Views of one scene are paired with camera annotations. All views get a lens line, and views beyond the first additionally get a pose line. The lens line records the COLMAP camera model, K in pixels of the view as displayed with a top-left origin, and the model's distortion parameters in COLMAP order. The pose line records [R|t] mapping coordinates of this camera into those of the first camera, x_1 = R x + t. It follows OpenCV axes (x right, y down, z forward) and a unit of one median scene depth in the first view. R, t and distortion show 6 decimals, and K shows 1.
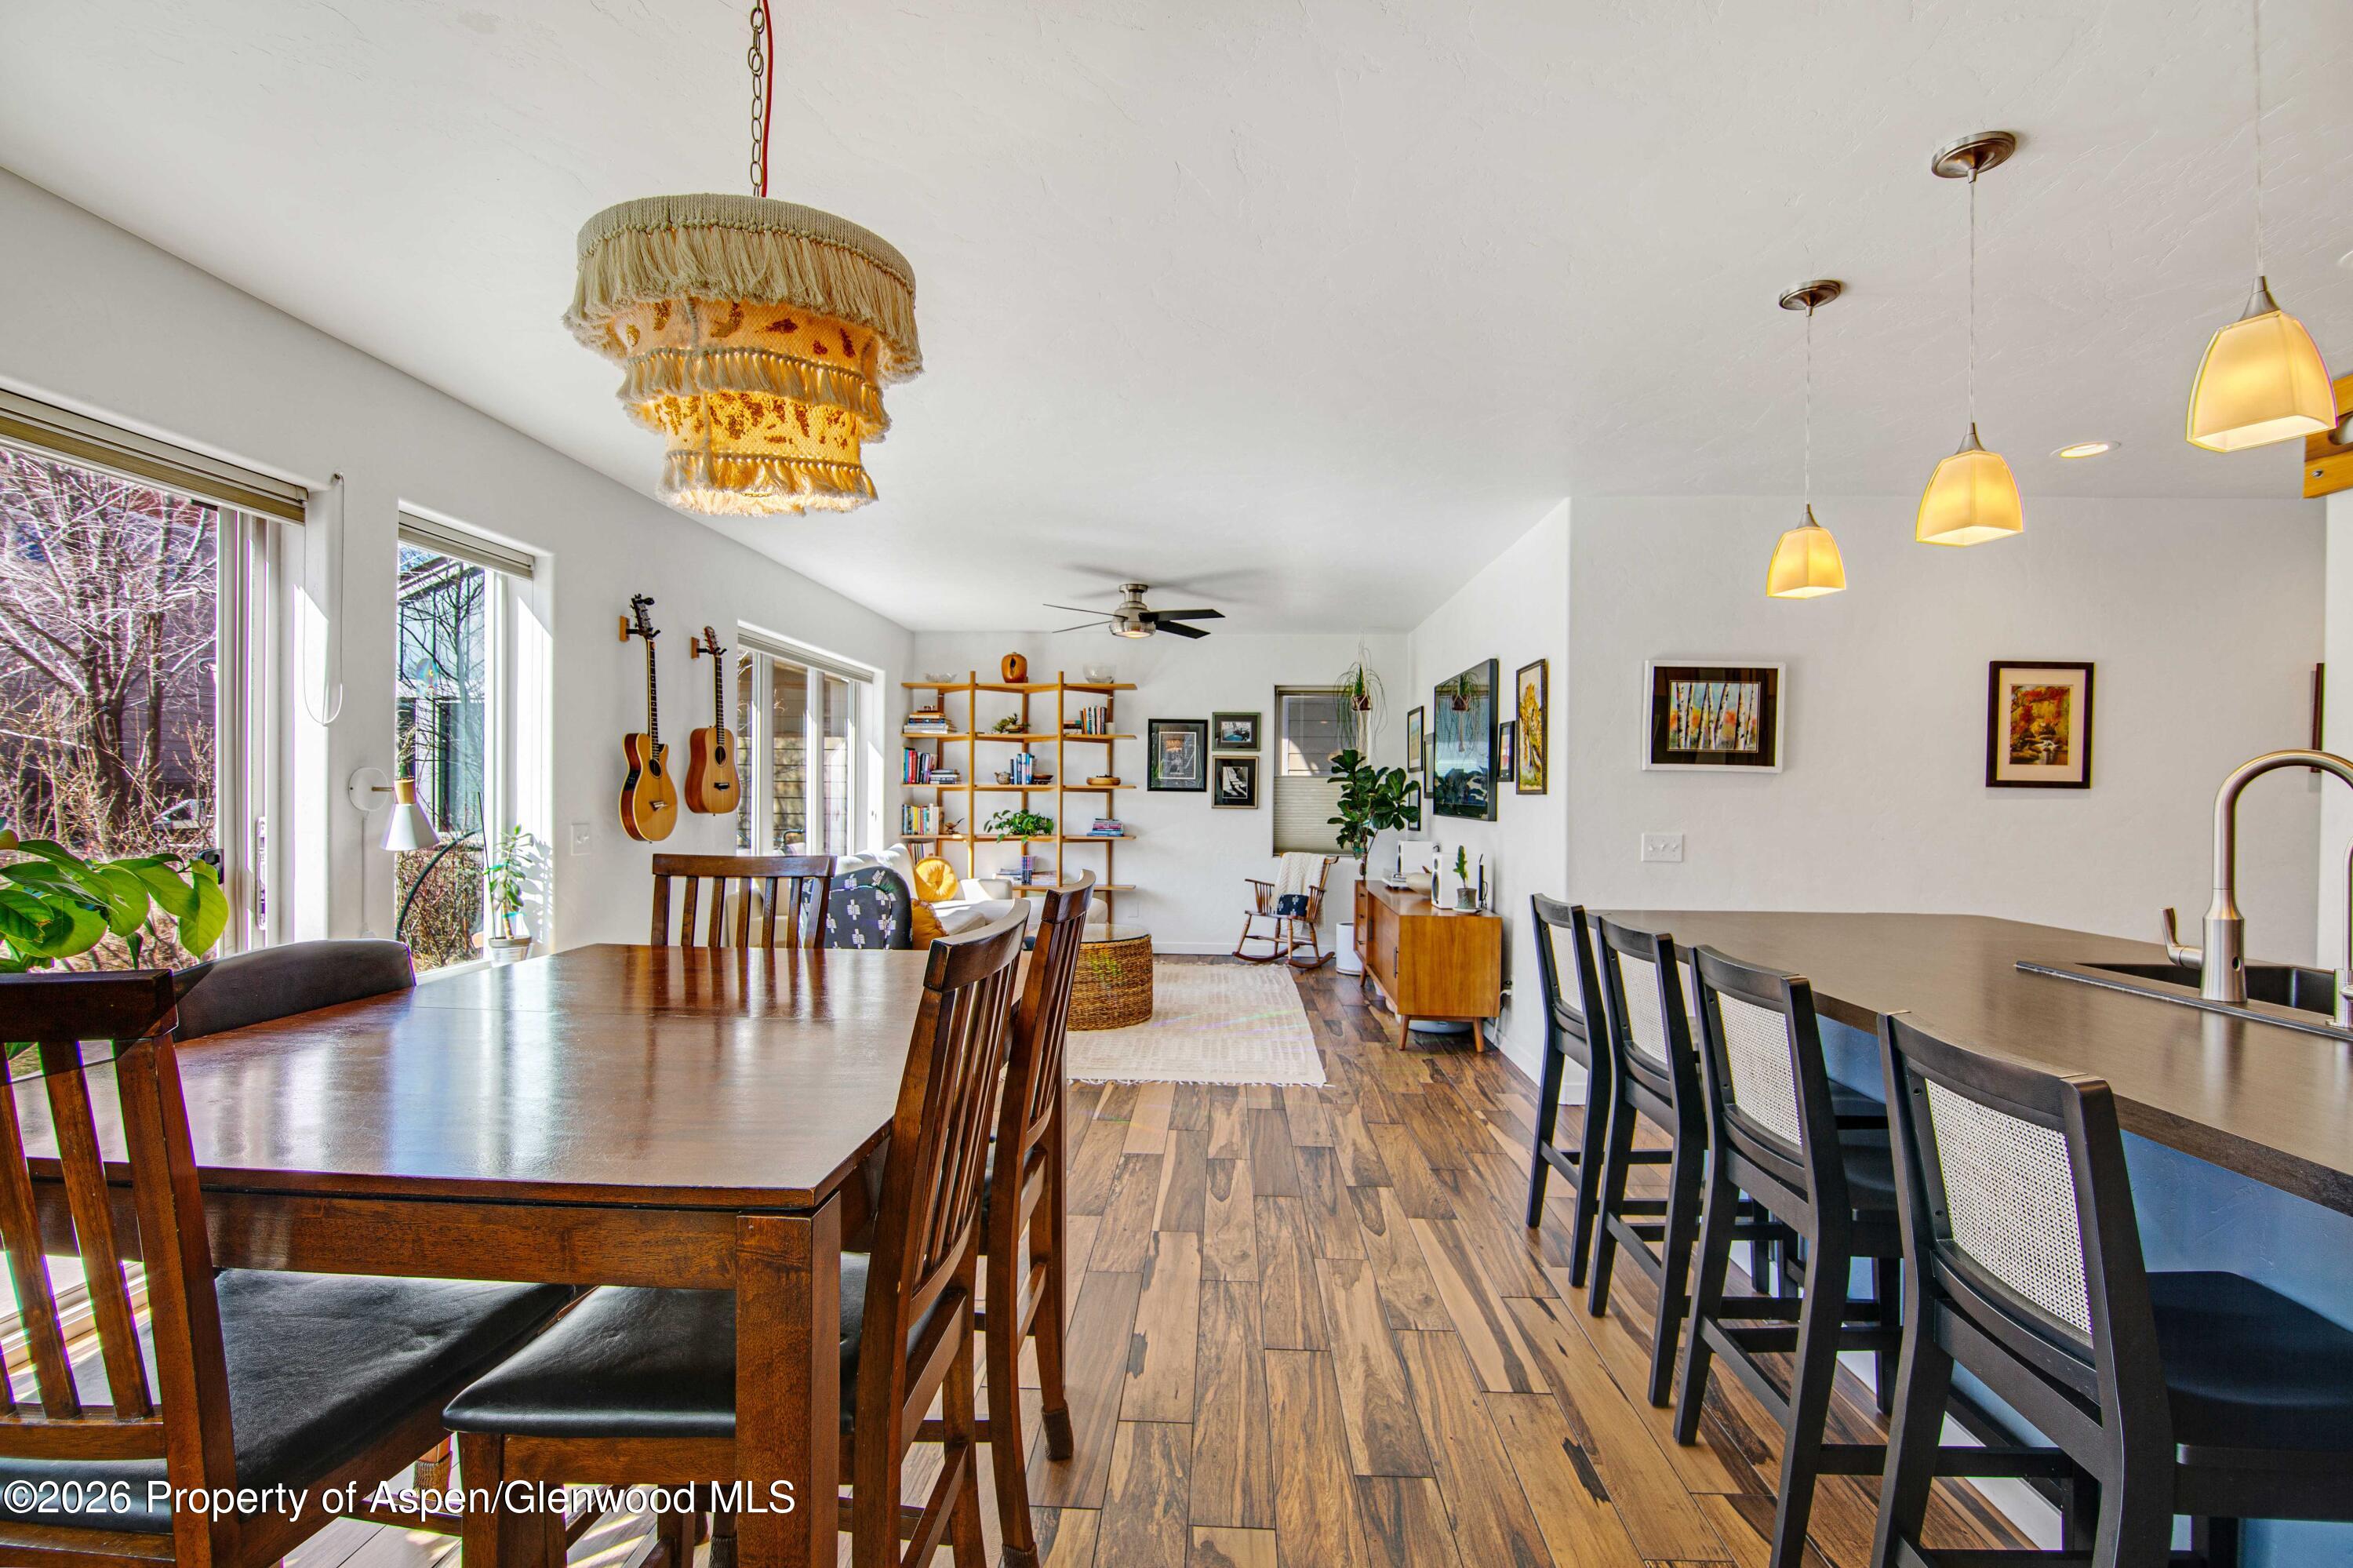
lens RADIAL K [[1057.5, 0, 1179.7], [0, 1057.5, 799.2], [0, 0, 1]] dist [-0.004510, -0.006977]
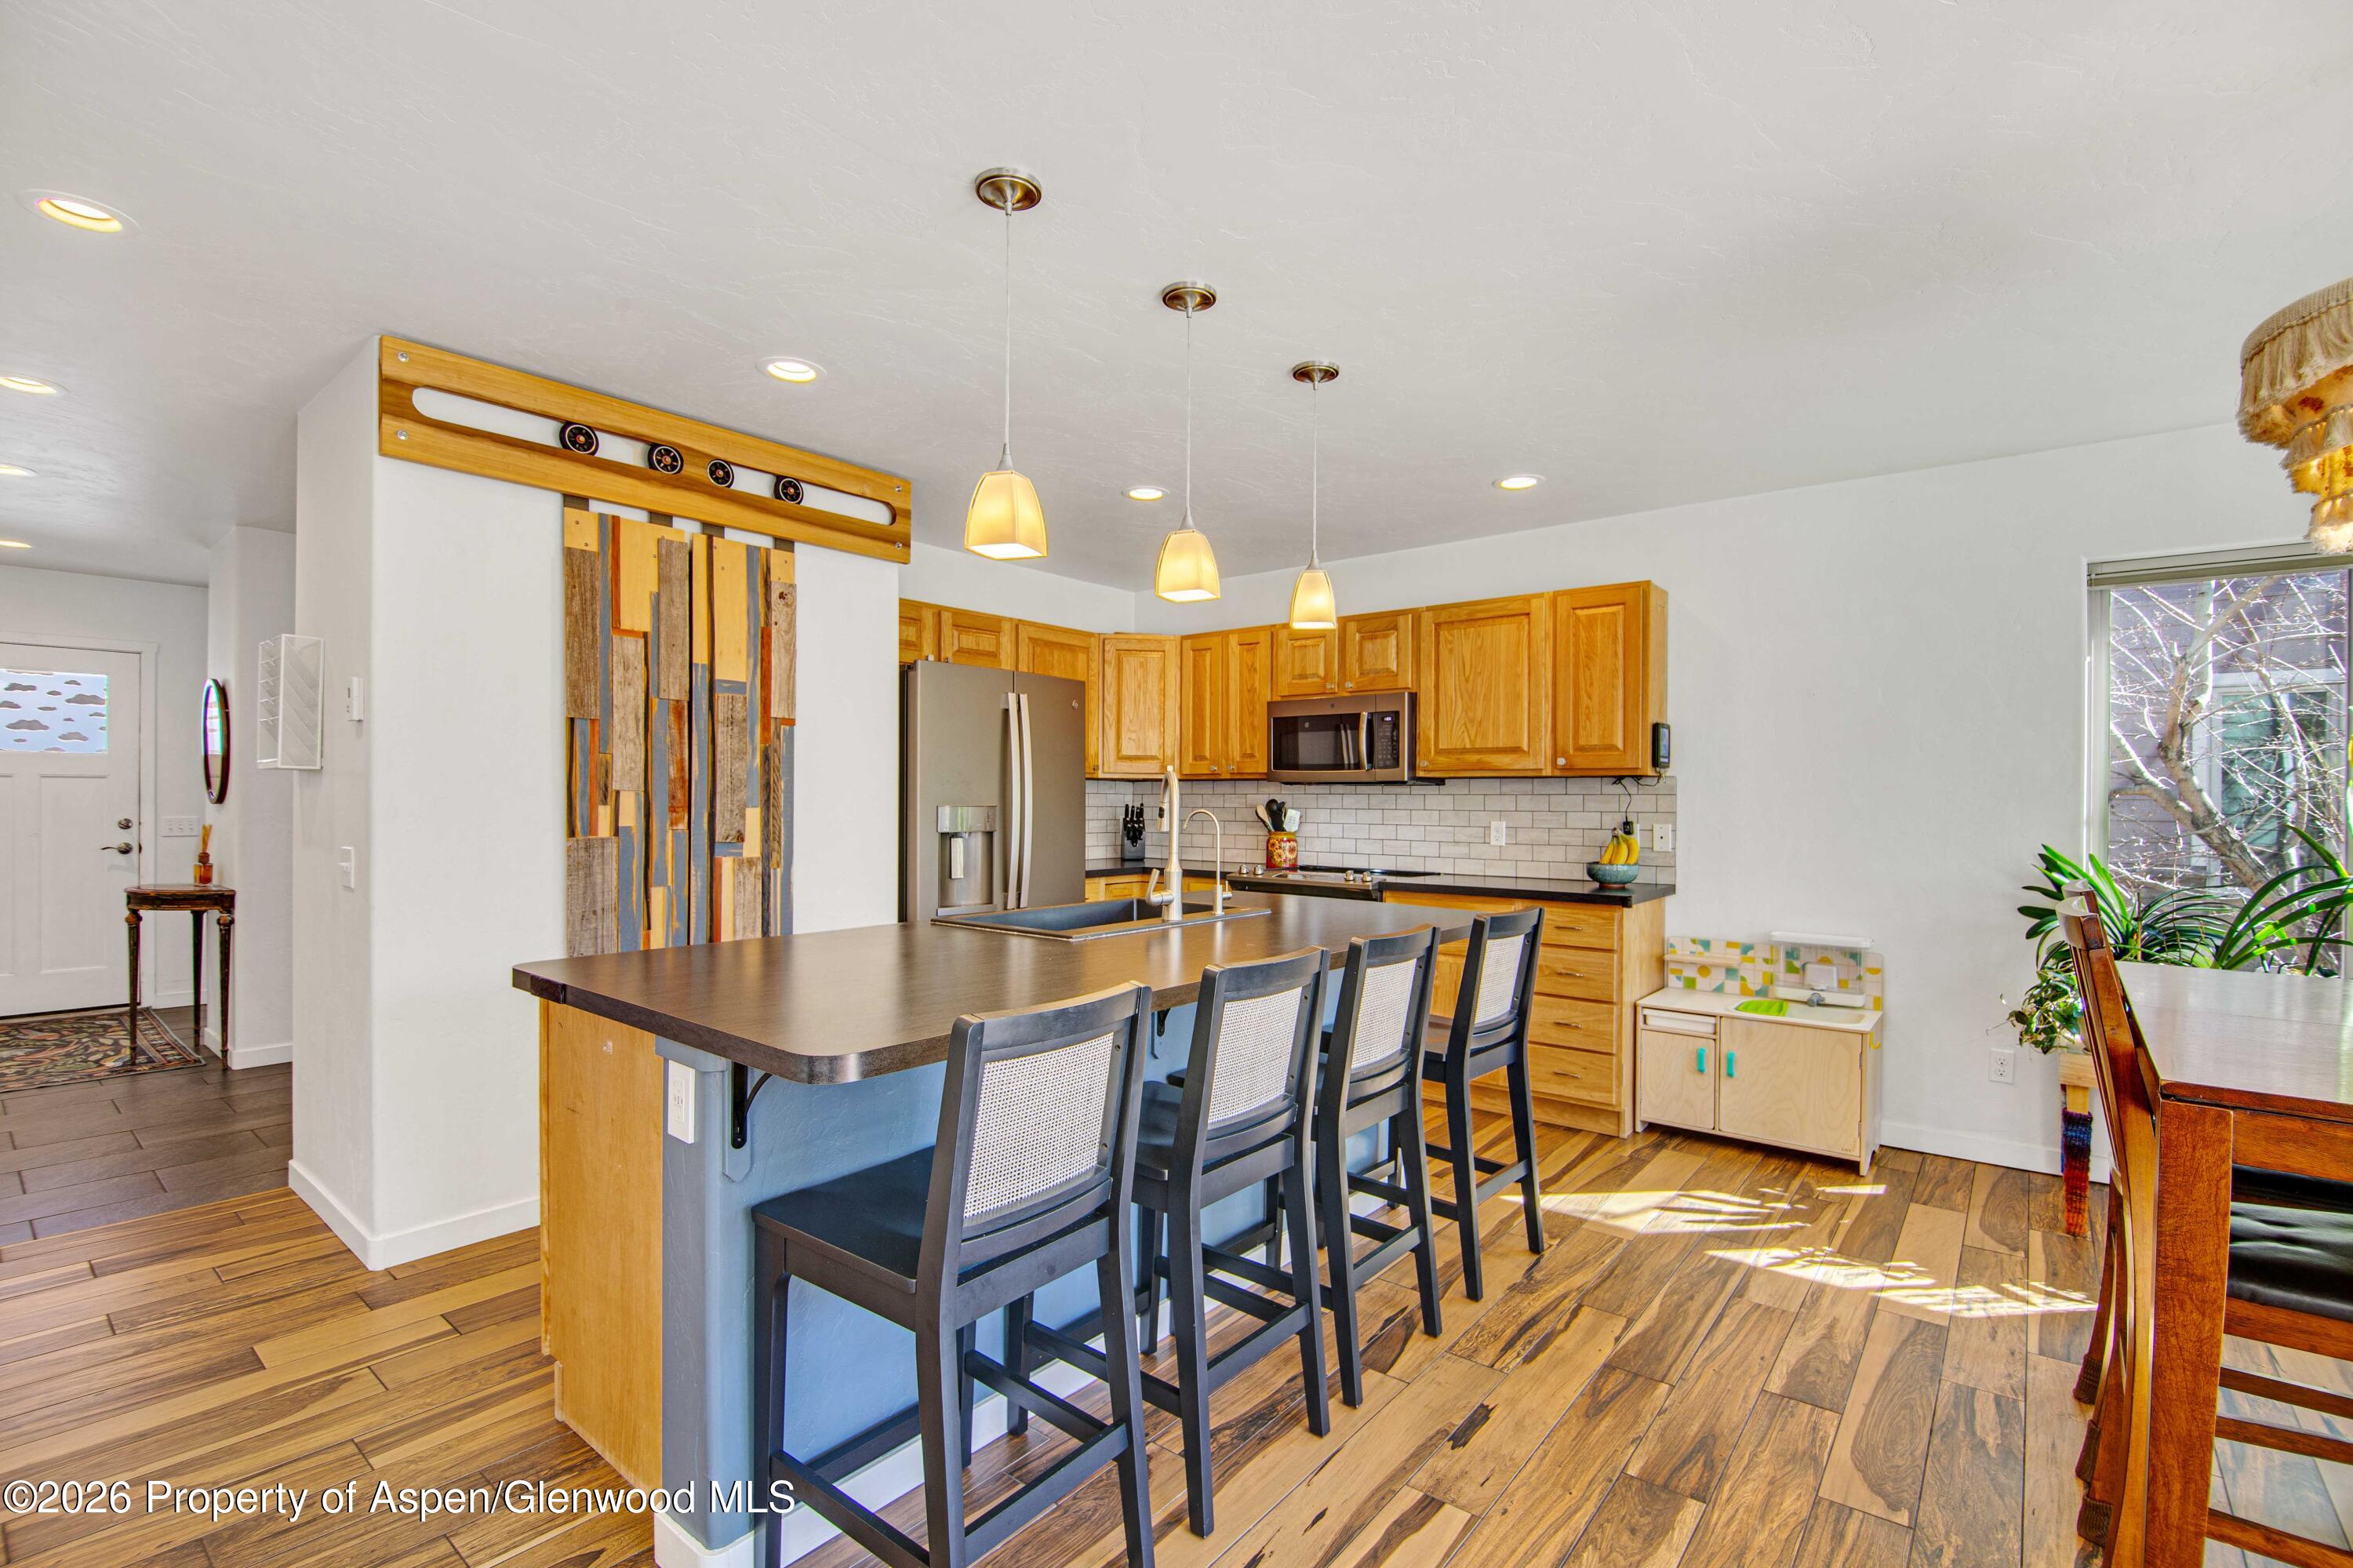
lens RADIAL K [[1057.5, 0, 1191.0], [0, 1057.5, 797.3], [0, 0, 1]] dist [-0.004510, -0.006977]
pose [[-0.806824, -0.014656, 0.590610, -0.006132], [-0.009632, 0.999886, 0.011654, -0.008867], [-0.590714, 0.003714, -0.806873, 0.930554]]
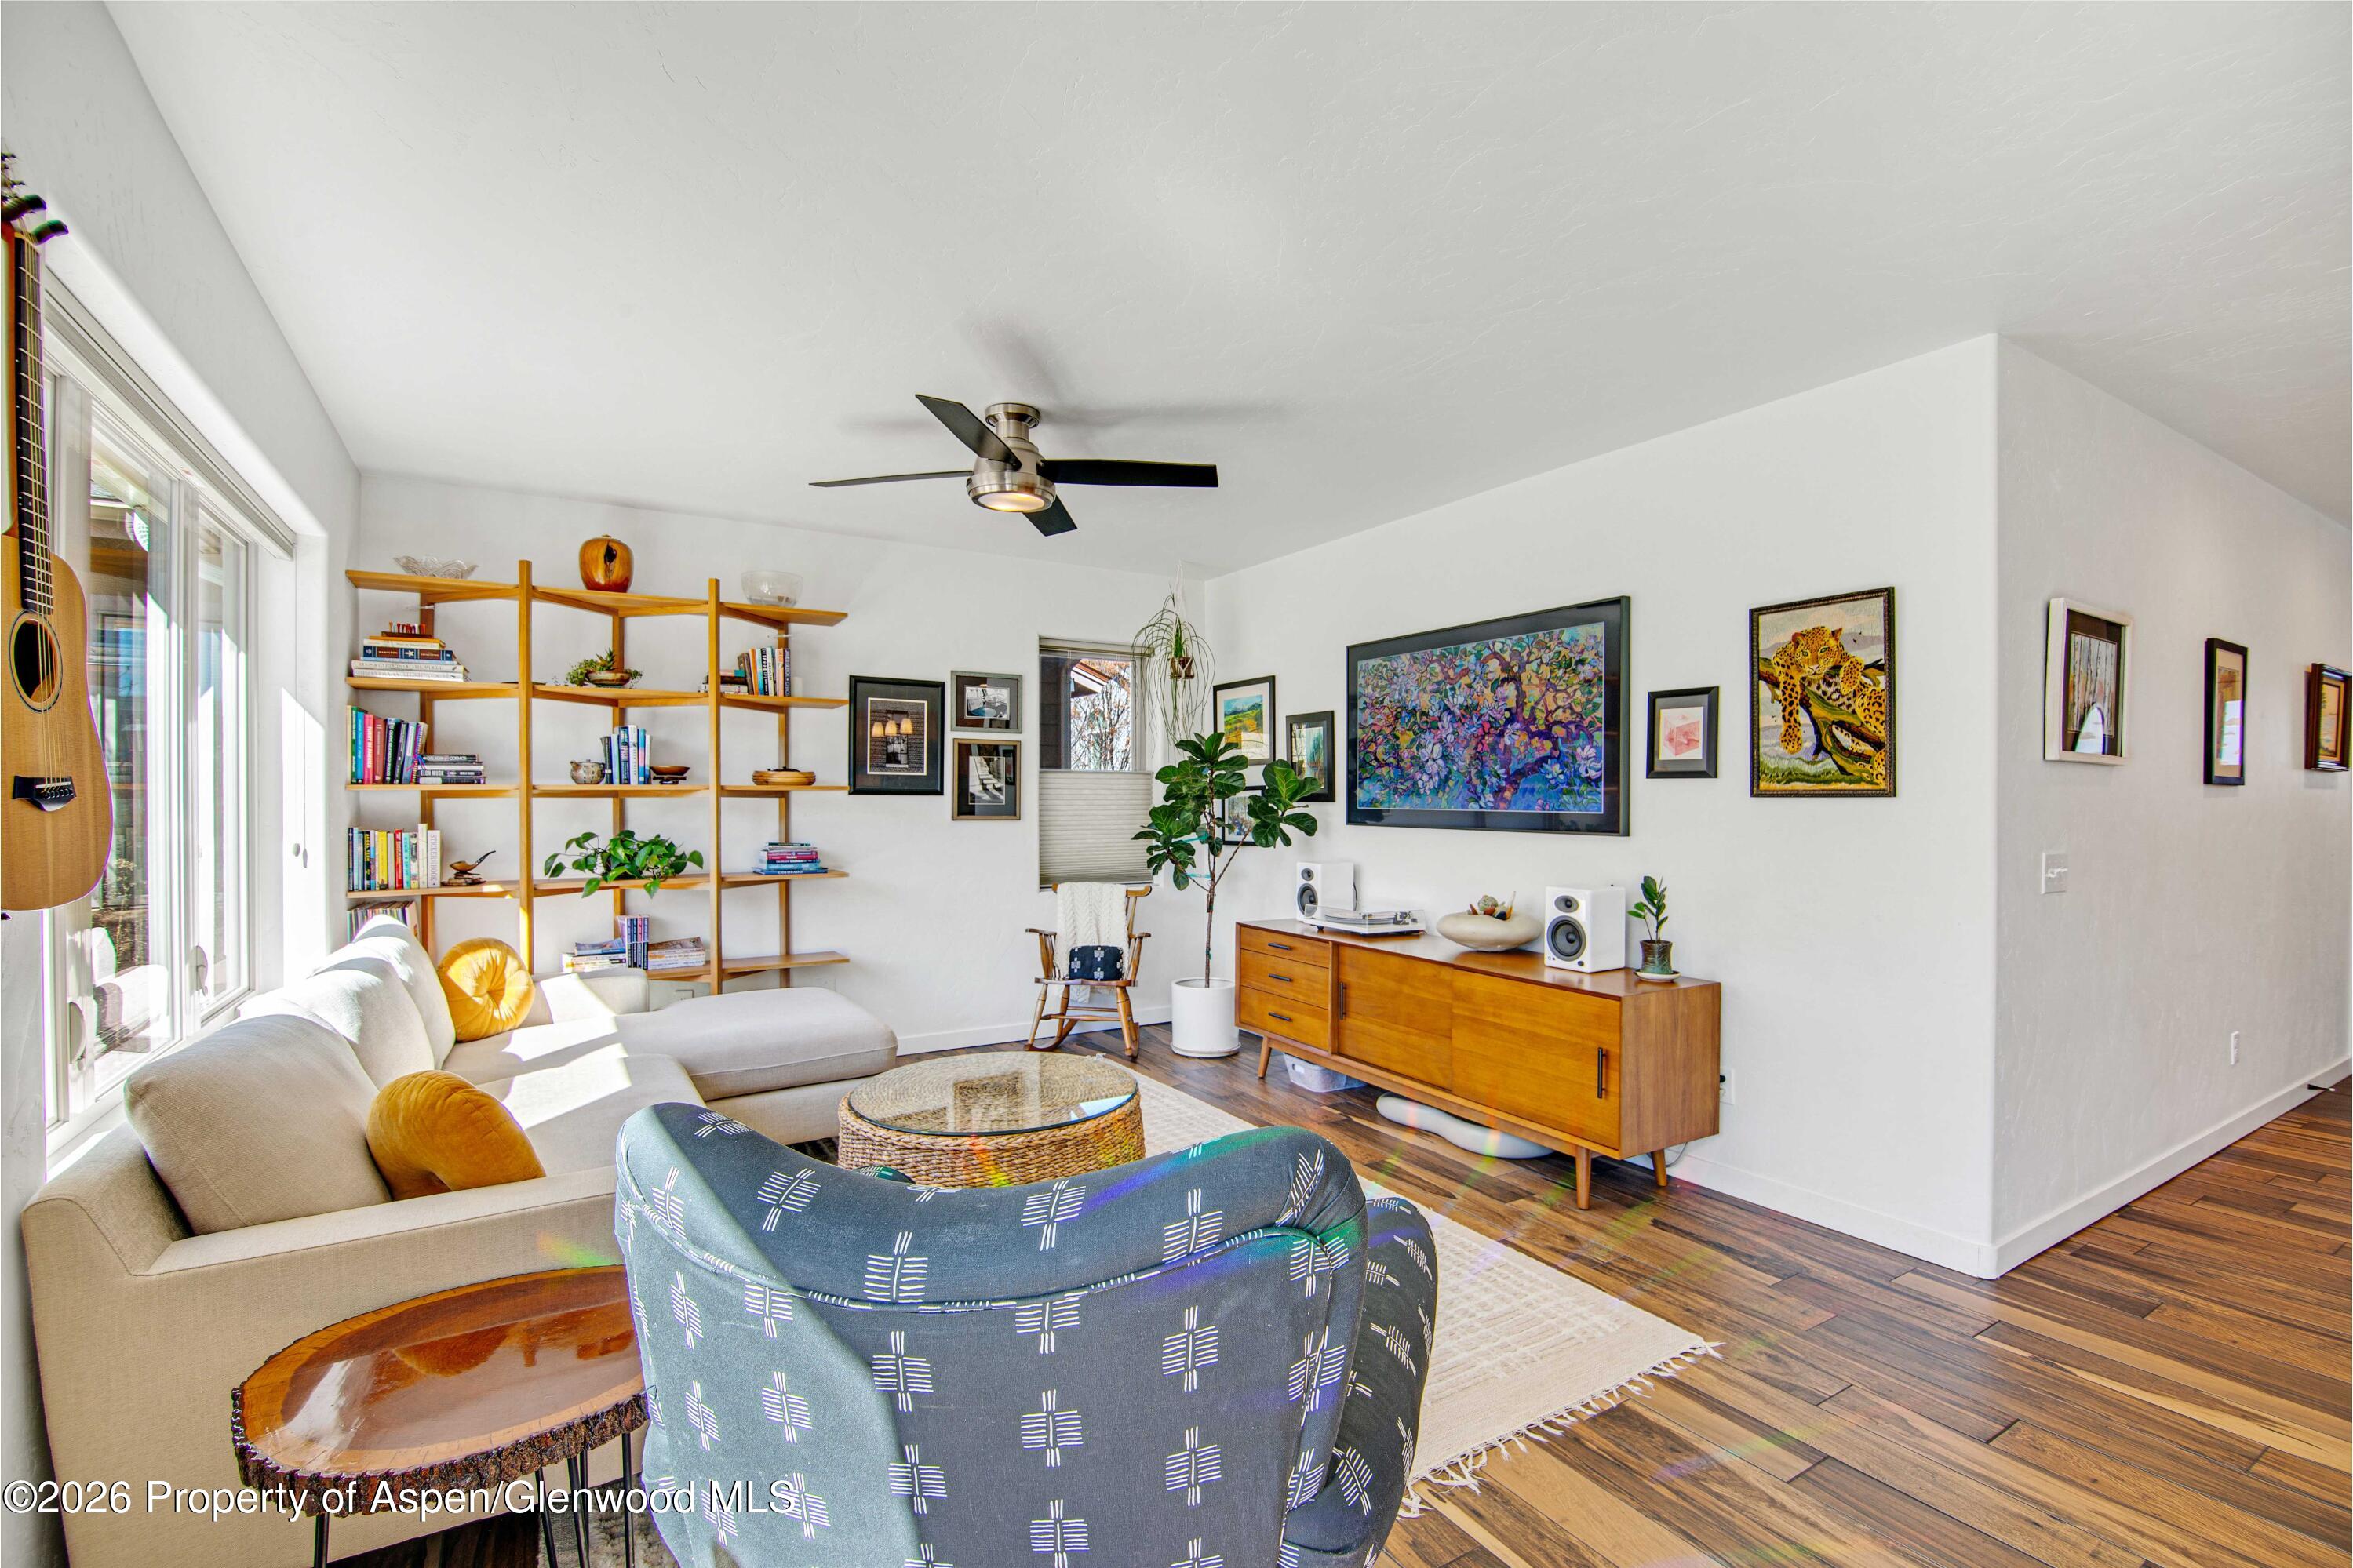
lens RADIAL K [[1057.3, 0, 1194.6], [0, 1057.3, 805.2], [0, 0, 1]] dist [-0.004510, -0.006977]
pose [[0.830234, -0.013331, 0.557256, -0.391419], [0.009977, 0.999909, 0.009056, -0.009862], [-0.557326, -0.001959, 0.830292, 0.743627]]
